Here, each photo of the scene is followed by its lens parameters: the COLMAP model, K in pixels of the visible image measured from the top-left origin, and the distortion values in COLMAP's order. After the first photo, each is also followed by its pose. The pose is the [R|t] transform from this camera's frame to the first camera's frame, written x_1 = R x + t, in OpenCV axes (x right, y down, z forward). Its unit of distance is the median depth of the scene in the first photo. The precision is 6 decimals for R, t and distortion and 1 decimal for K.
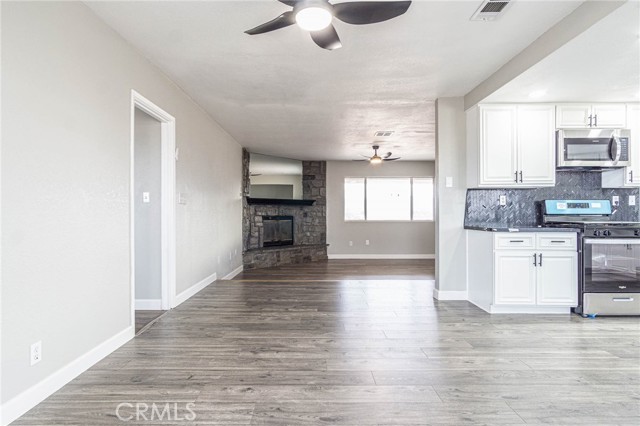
lens RADIAL K [[340.5, 0, 308.5], [0, 340.5, 214.3], [0, 0, 1]] dist [0.001828, 0.000796]
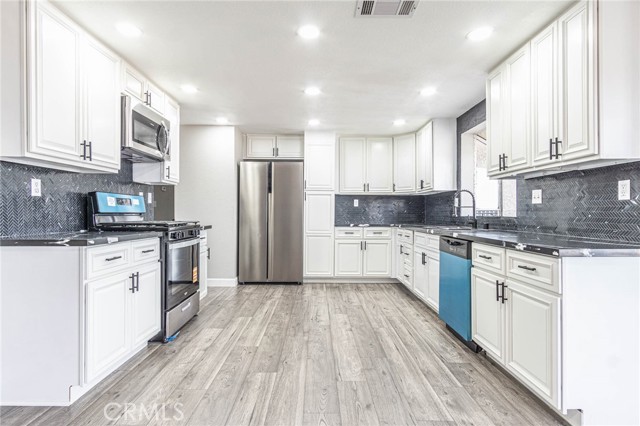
lens RADIAL K [[341.5, 0, 321.6], [0, 341.5, 210.2], [0, 0, 1]] dist [0.001665, -0.000281]
pose [[-0.020631, 0.007736, 0.999757, 0.004615], [-0.001478, 0.999969, -0.007768, -0.001174], [-0.999786, -0.001638, -0.020619, 0.641600]]
